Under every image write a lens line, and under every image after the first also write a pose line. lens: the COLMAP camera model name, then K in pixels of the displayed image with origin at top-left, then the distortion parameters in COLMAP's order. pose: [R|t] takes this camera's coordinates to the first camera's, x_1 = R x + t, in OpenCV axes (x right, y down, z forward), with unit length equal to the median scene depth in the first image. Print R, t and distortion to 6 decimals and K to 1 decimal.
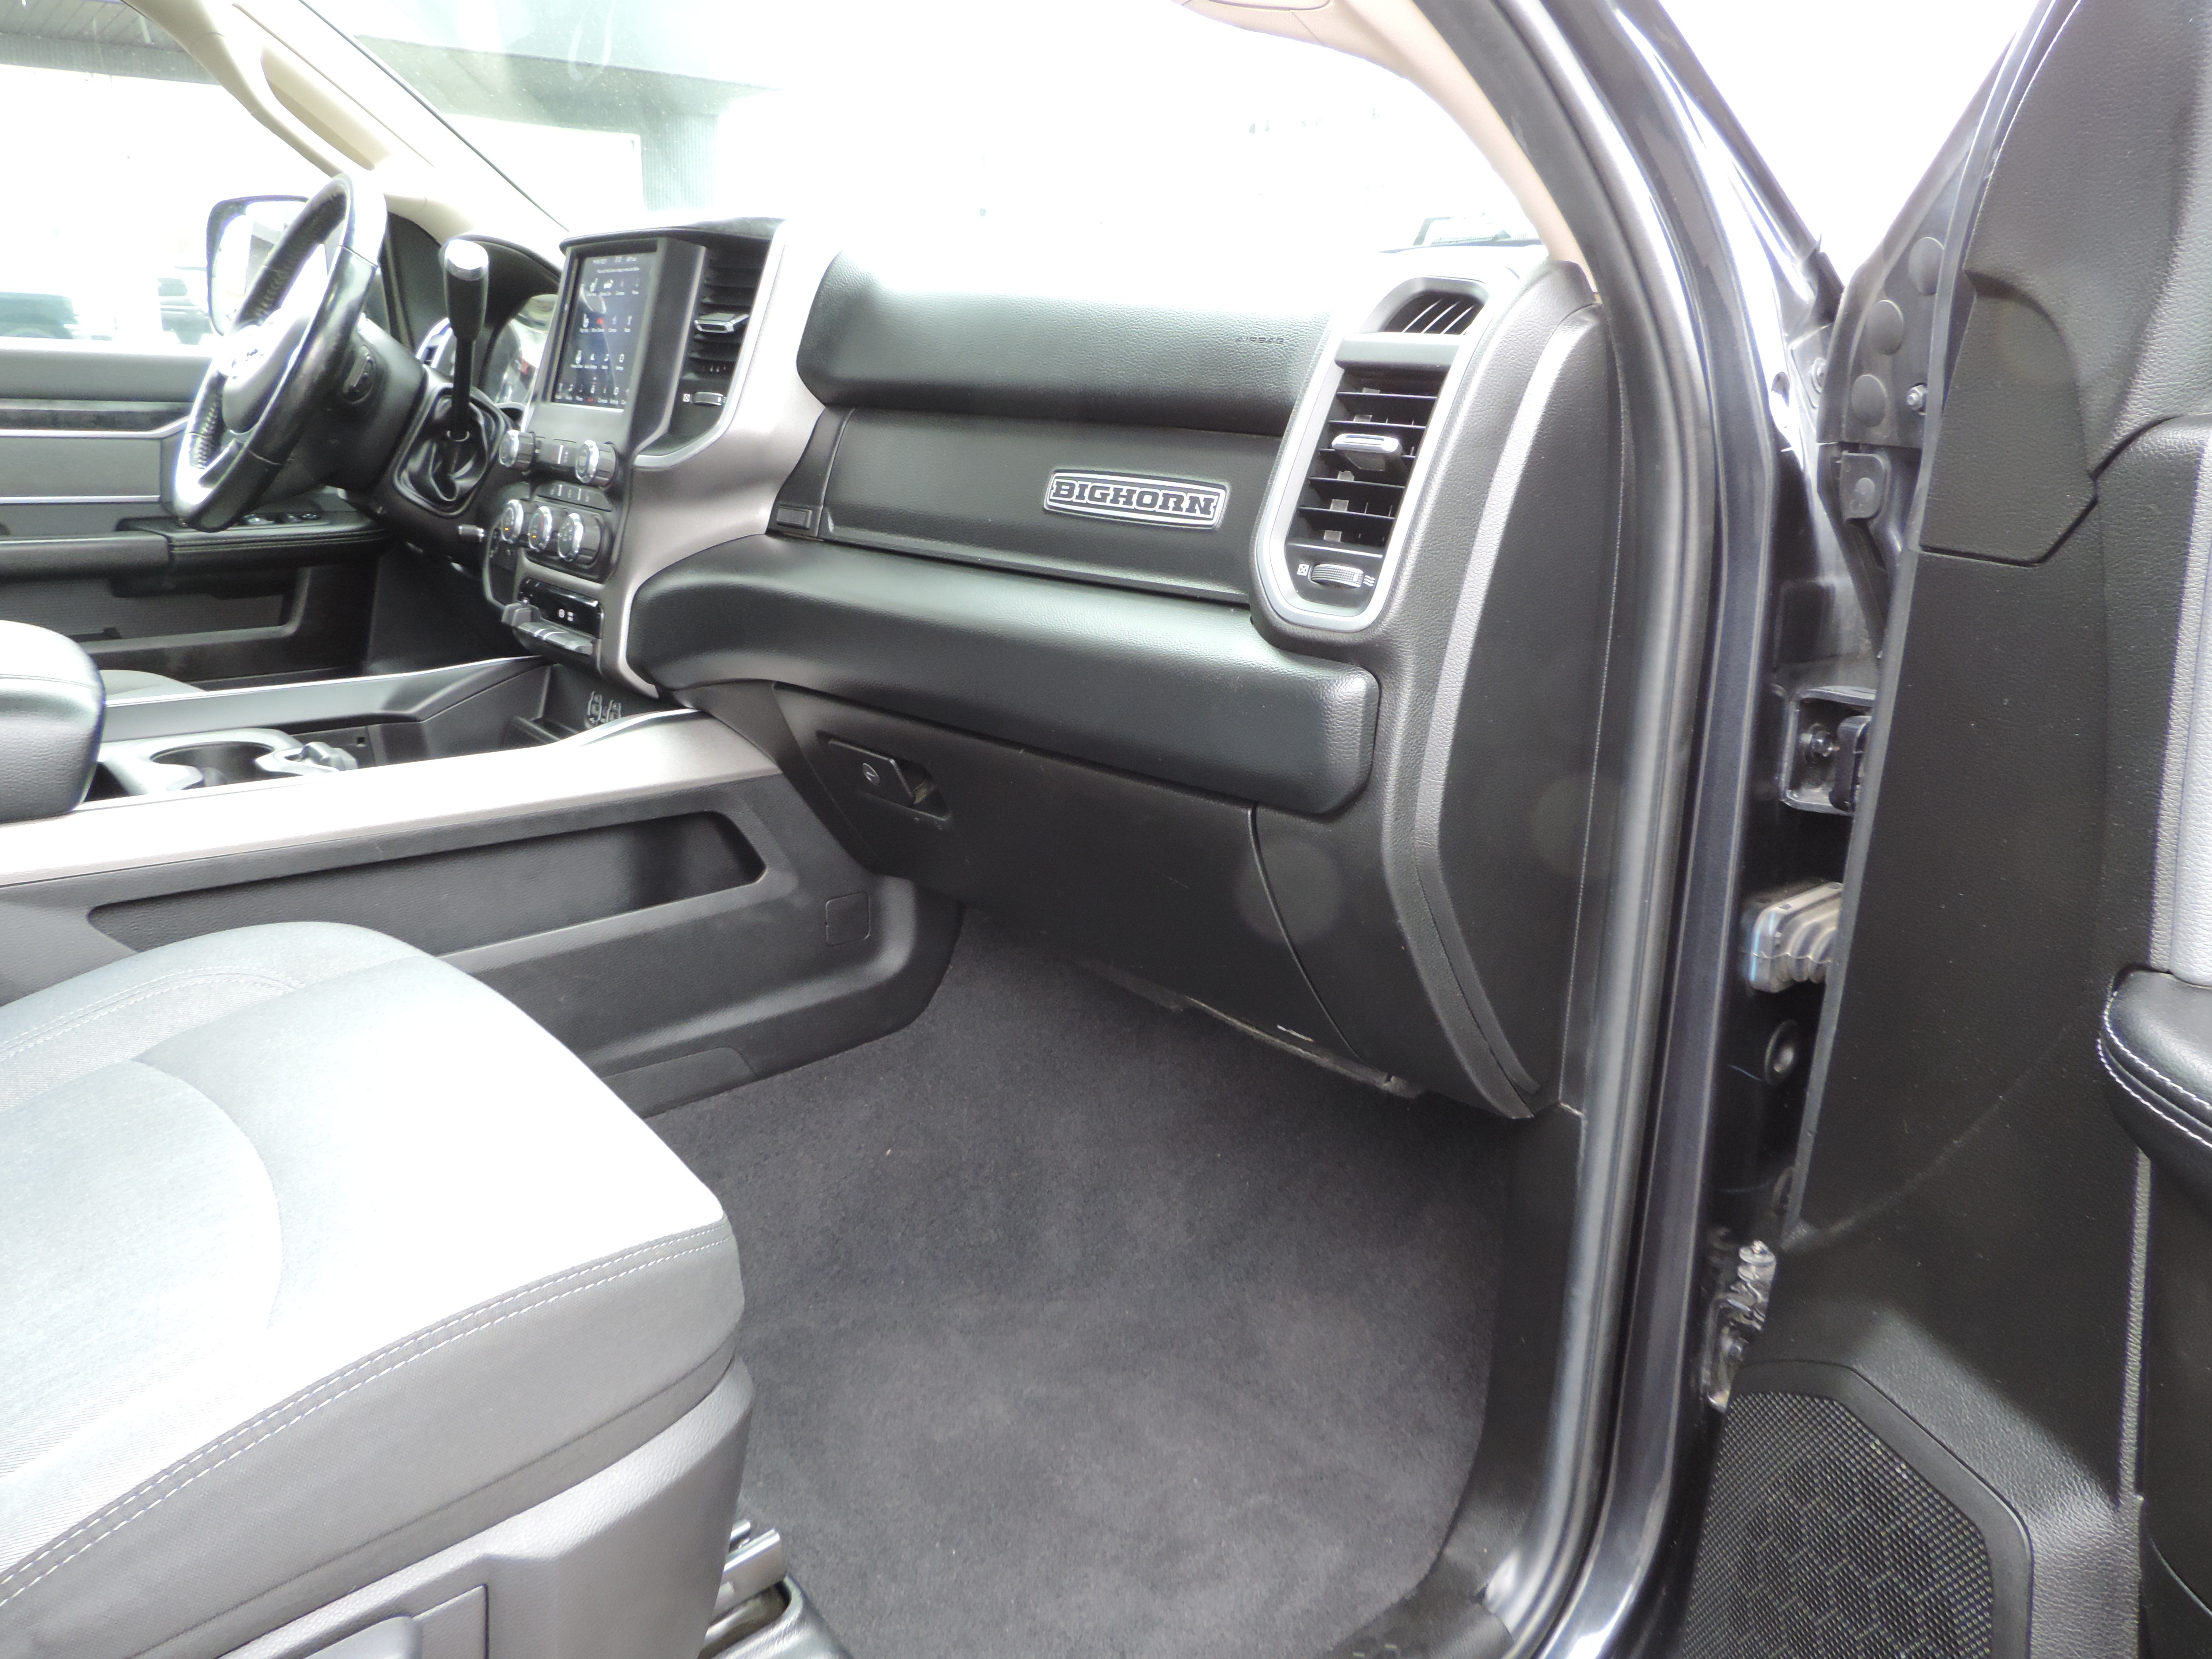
lens RADIAL K [[1570.1, 0, 1113.6], [0, 1570.1, 835.8], [0, 0, 1]] dist [-0.007974, -0.002647]
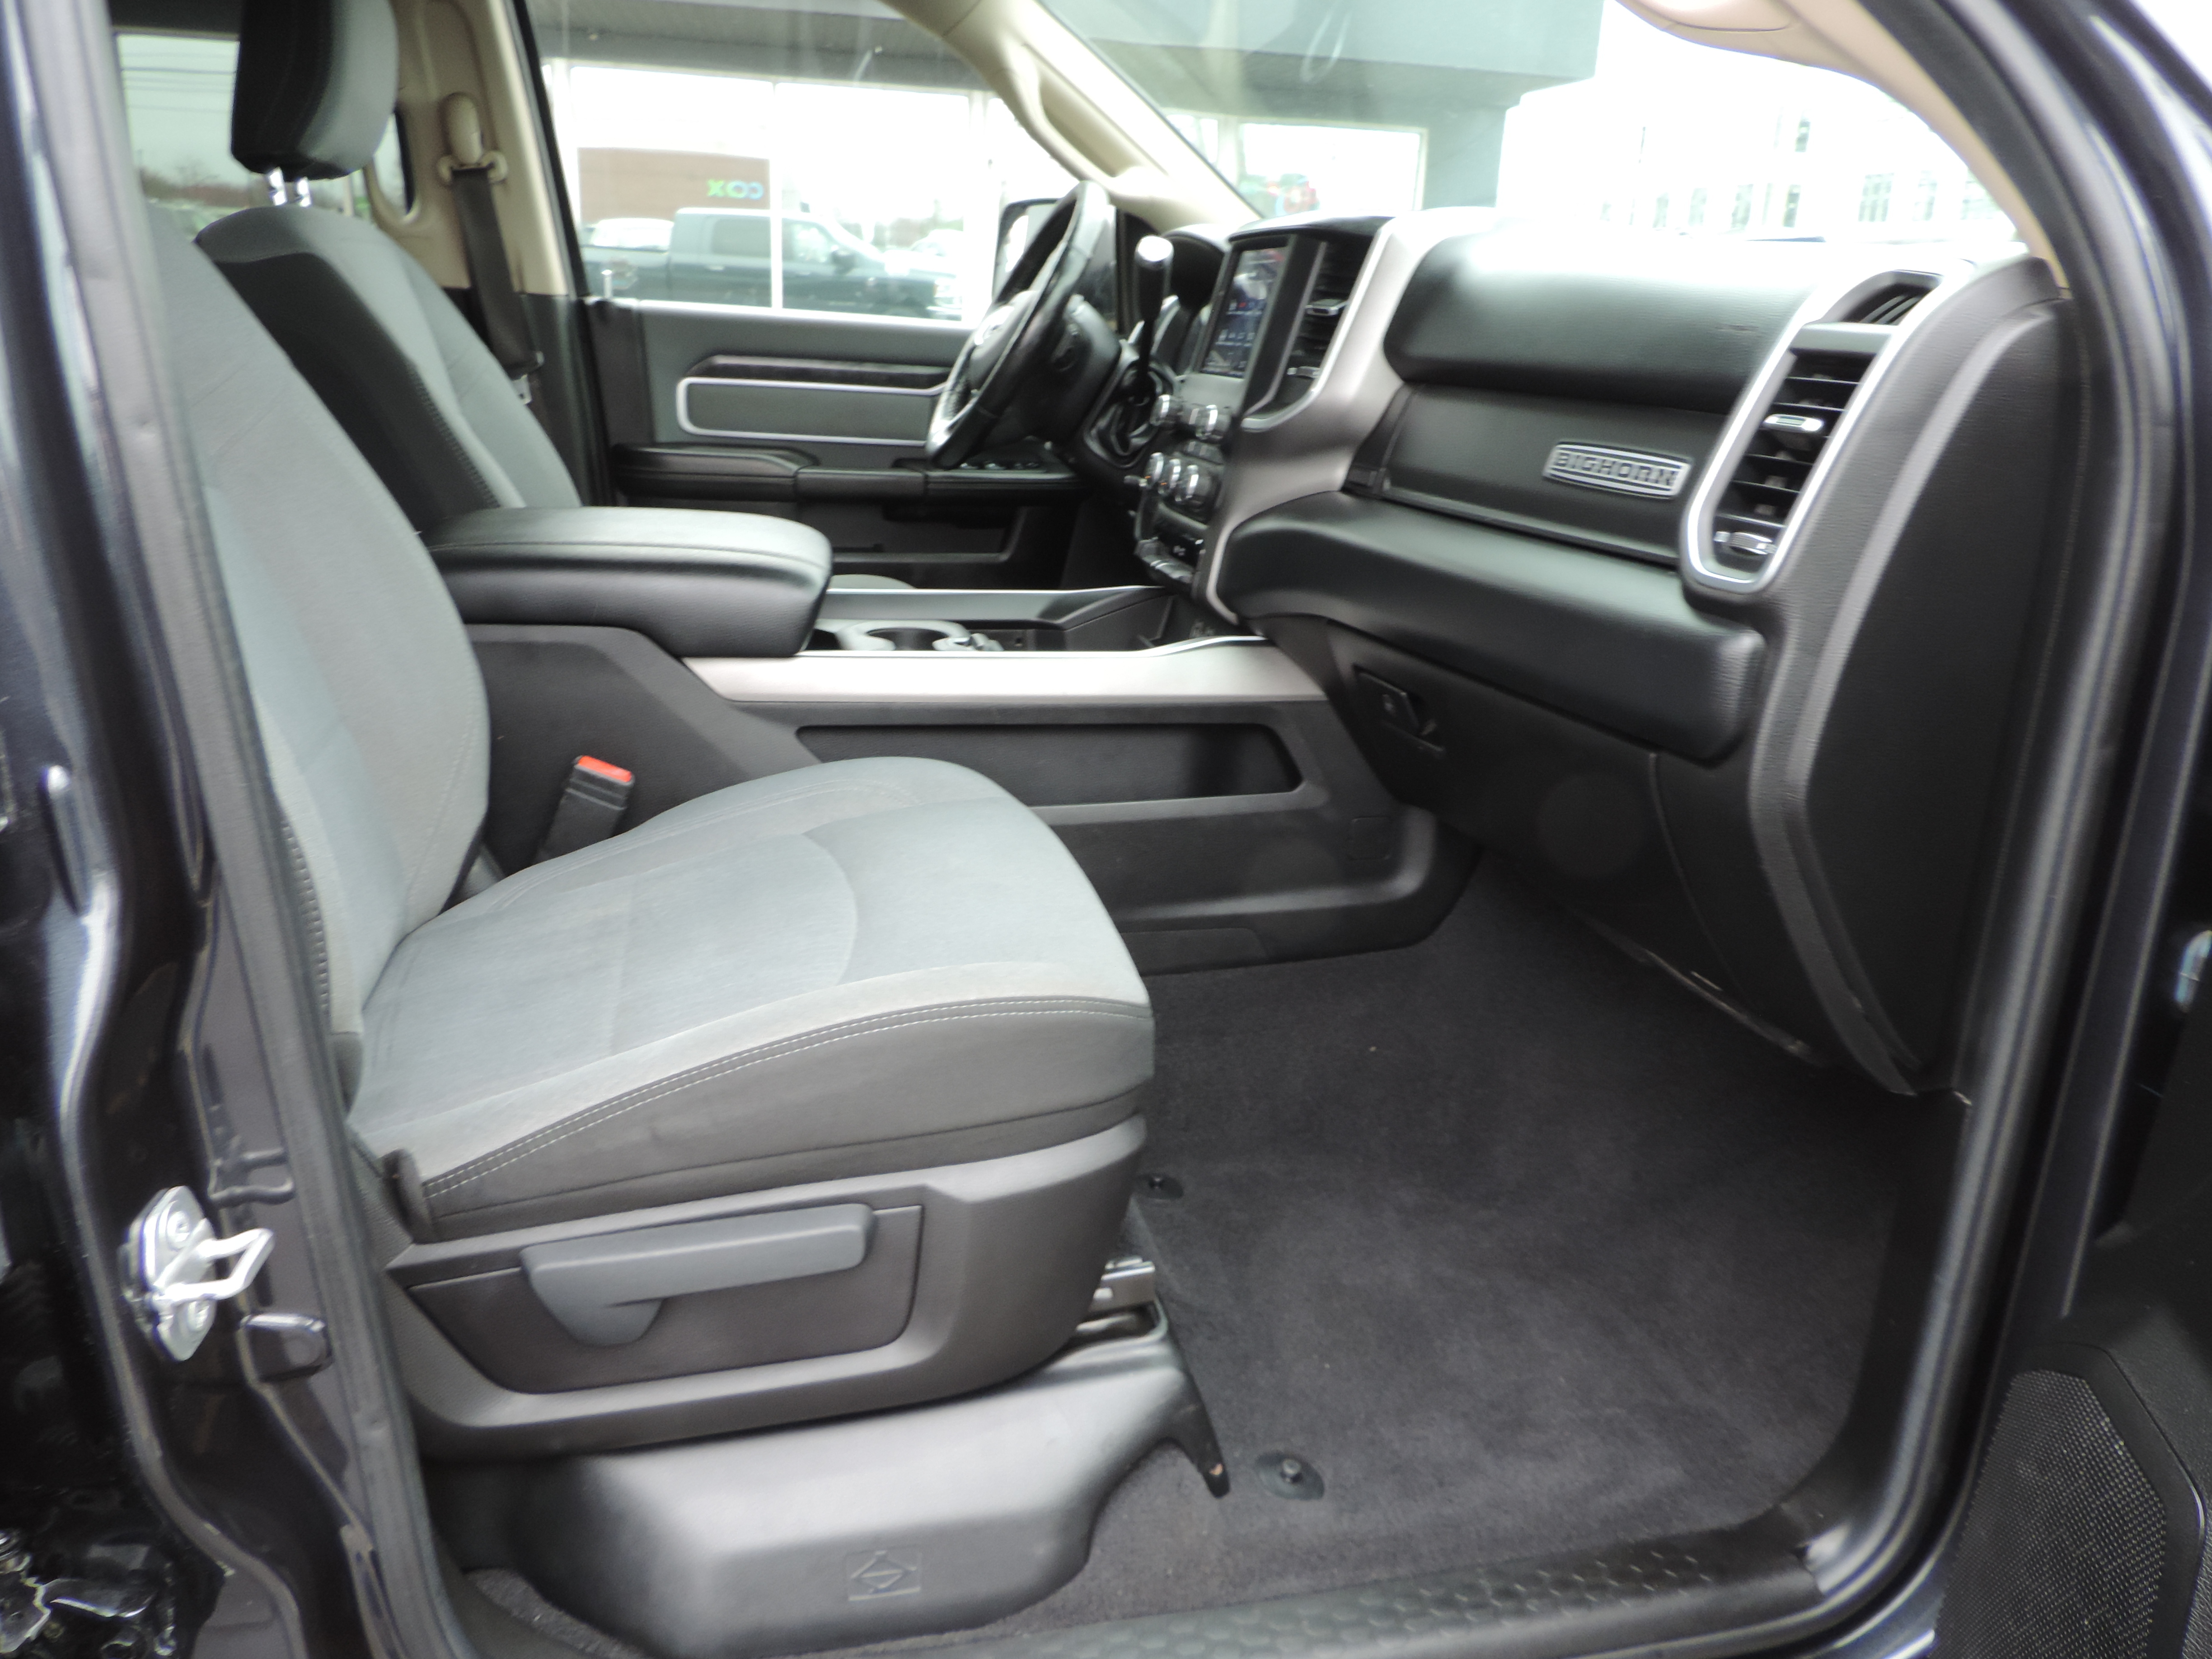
lens RADIAL K [[1570.1, 0, 1100.1], [0, 1570.1, 833.6], [0, 0, 1]] dist [-0.007974, -0.002647]
pose [[0.892710, 0.149411, -0.425141, 0.175698], [-0.146228, 0.988429, 0.040321, 0.041816], [0.426246, 0.026173, 0.904228, -0.129873]]
